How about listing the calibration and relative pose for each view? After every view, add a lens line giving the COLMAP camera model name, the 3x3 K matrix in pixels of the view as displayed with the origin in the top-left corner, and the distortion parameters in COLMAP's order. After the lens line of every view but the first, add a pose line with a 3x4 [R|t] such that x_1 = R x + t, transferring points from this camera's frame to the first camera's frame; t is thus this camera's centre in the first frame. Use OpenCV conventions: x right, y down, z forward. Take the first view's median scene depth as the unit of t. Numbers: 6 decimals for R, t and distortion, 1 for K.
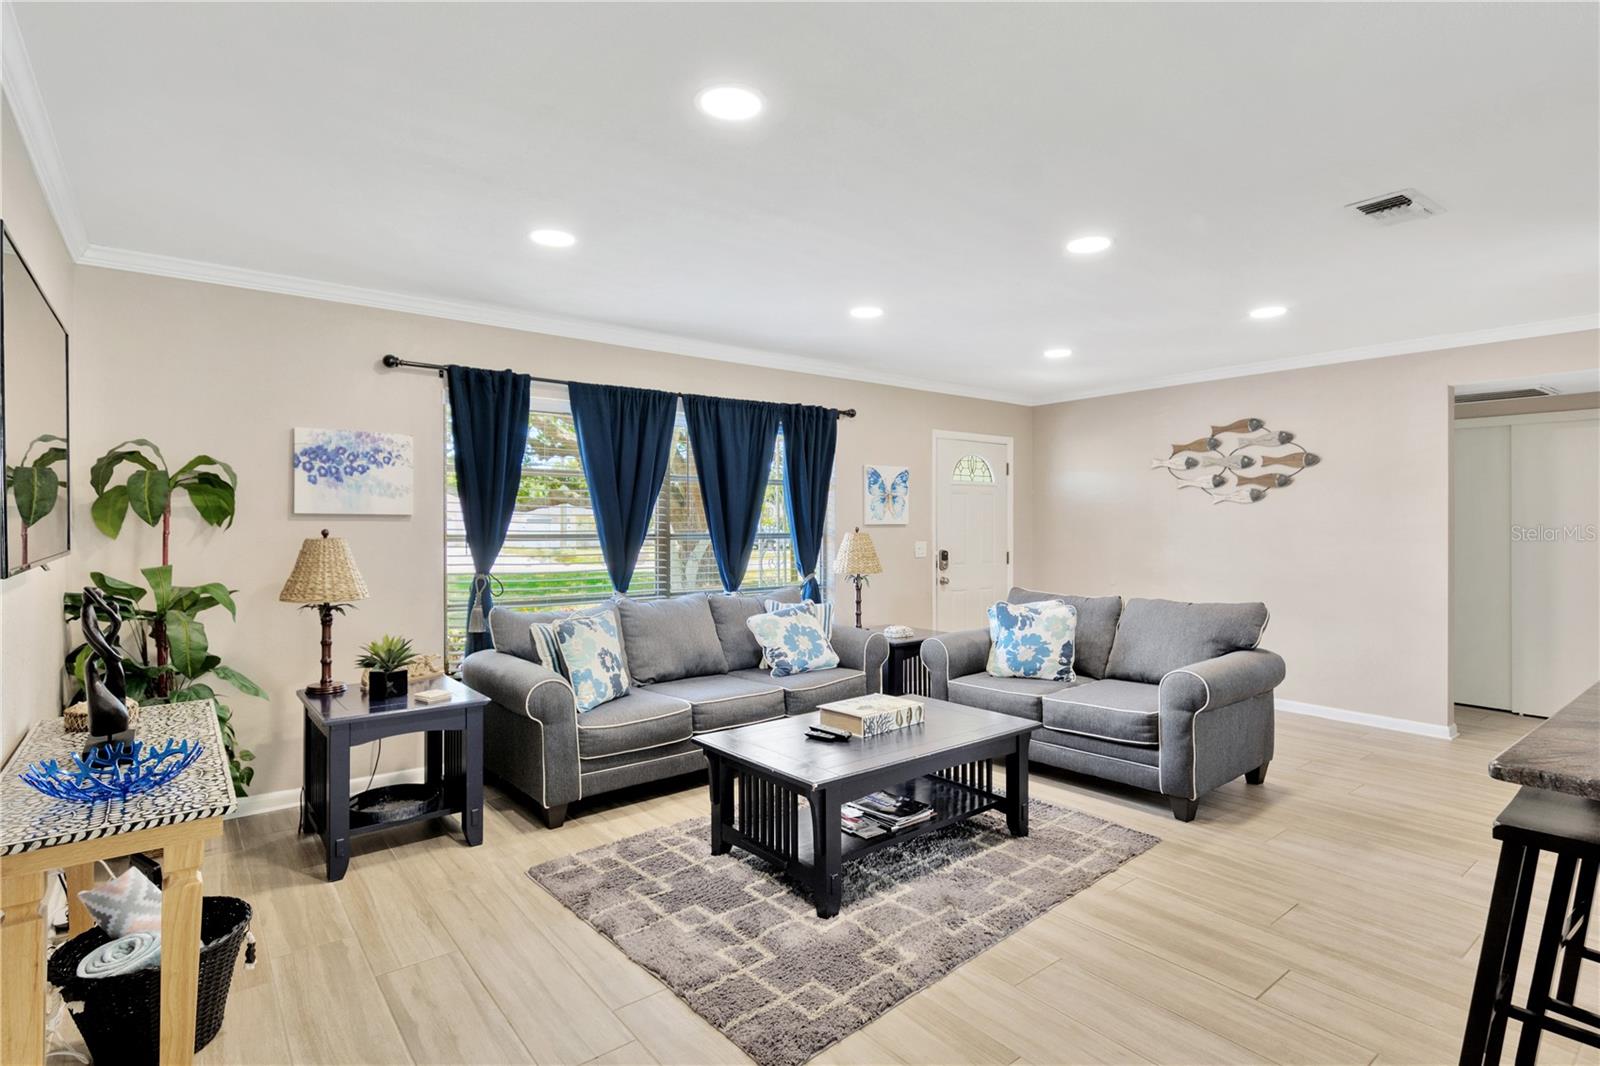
lens RADIAL K [[798.4, 0, 806.6], [0, 798.4, 523.2], [0, 0, 1]] dist [-0.000393, -0.000141]
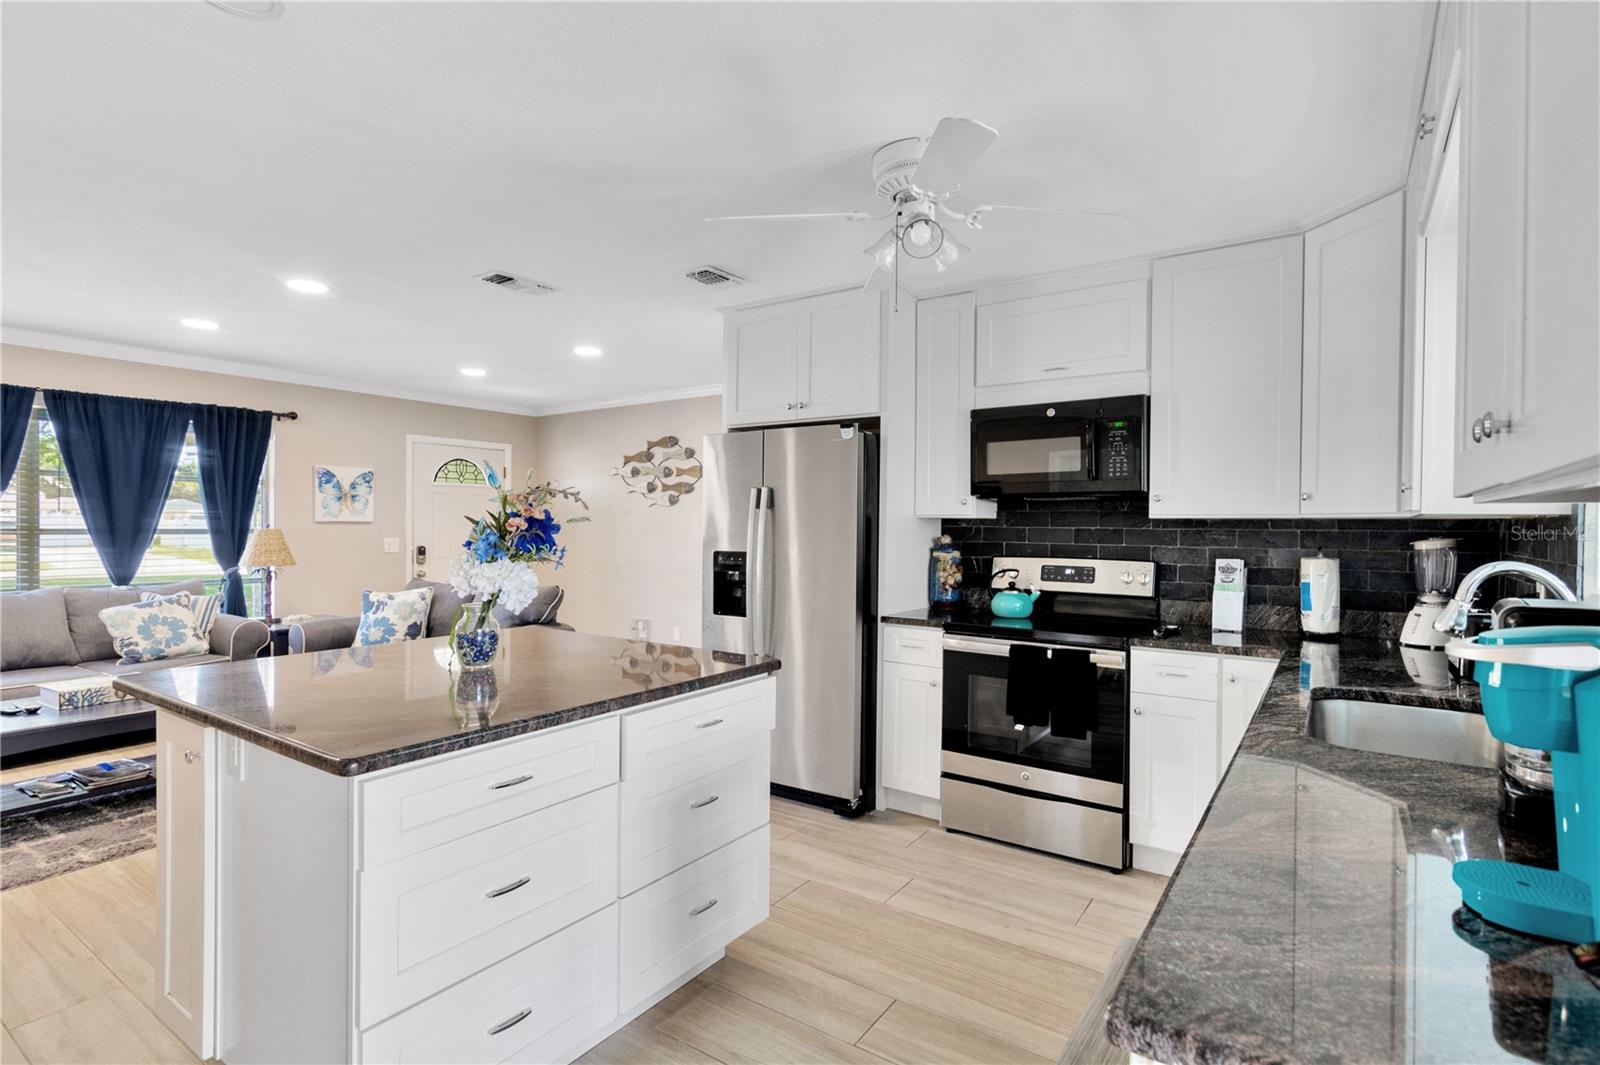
lens RADIAL K [[781.9, 0, 802.1], [0, 781.9, 525.6], [0, 0, 1]] dist [0.001465, 0.001017]
pose [[0.955805, 0.006972, 0.293918, 0.467859], [-0.007782, 0.999968, 0.001585, 0.000710], [-0.293898, -0.003802, 0.955829, -0.223478]]
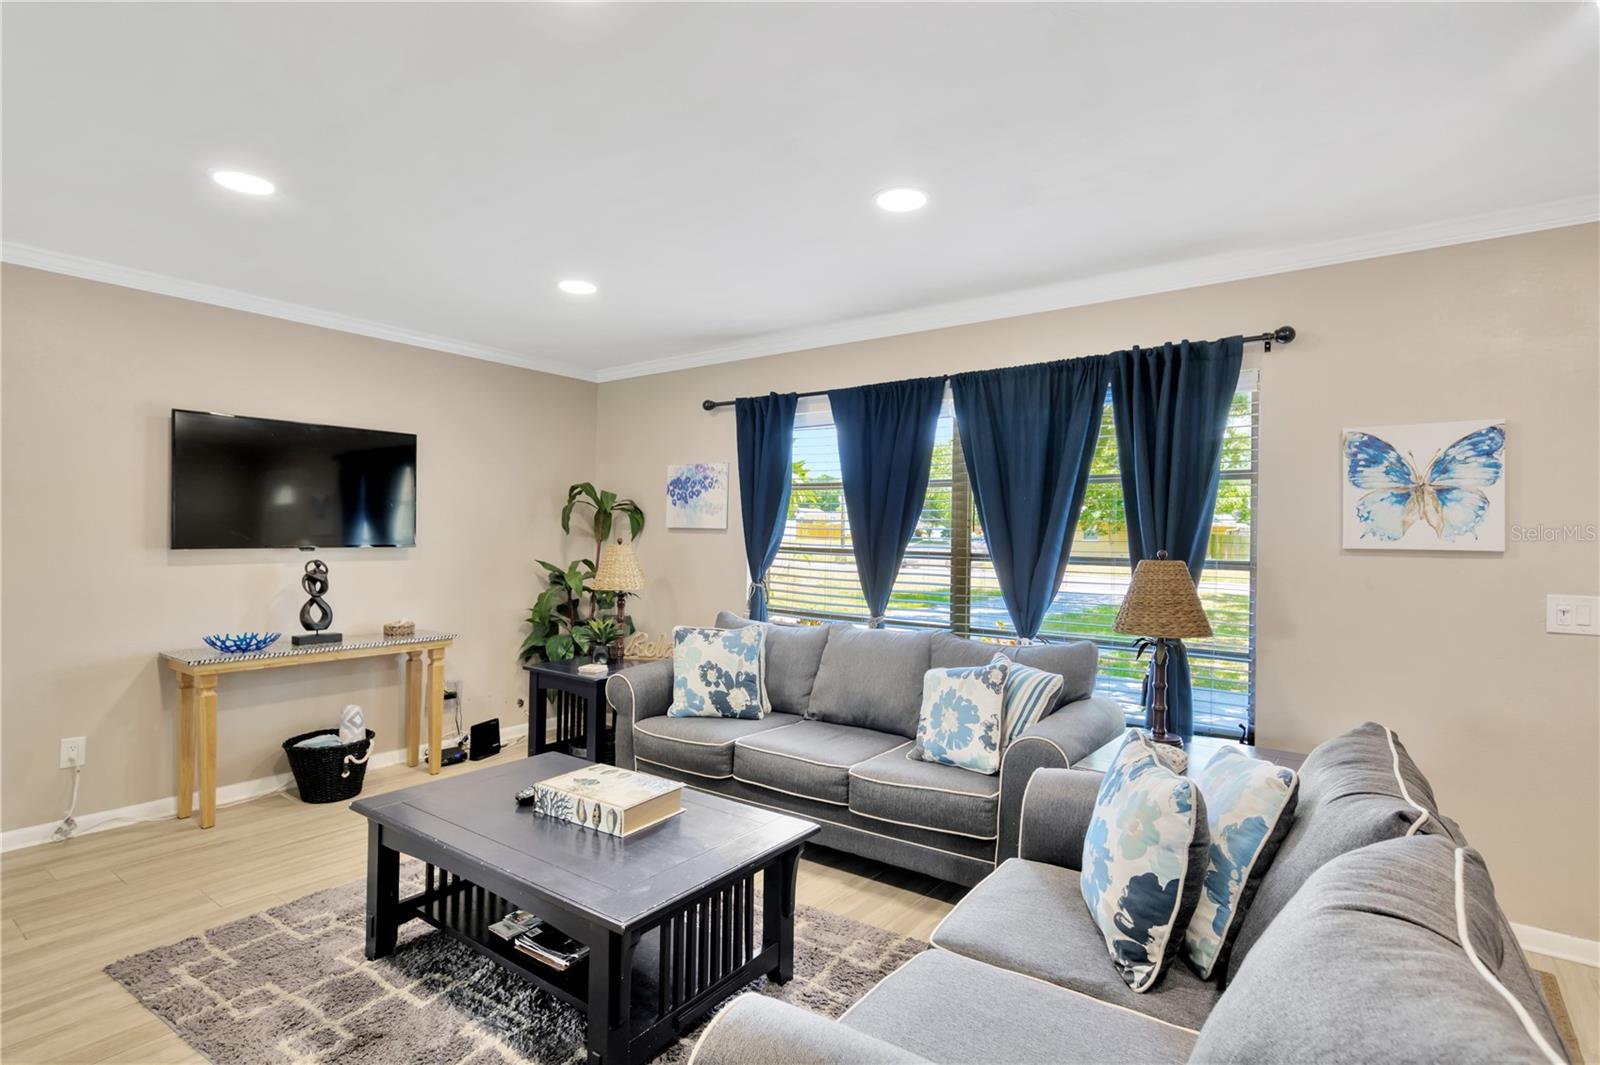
lens RADIAL K [[781.9, 0, 802.1], [0, 781.9, 525.6], [0, 0, 1]] dist [0.001465, 0.001017]
pose [[0.254701, -0.006768, -0.966996, 0.555410], [-0.014197, 0.999842, -0.010738, -0.003237], [0.966916, 0.016464, 0.254564, 0.665834]]
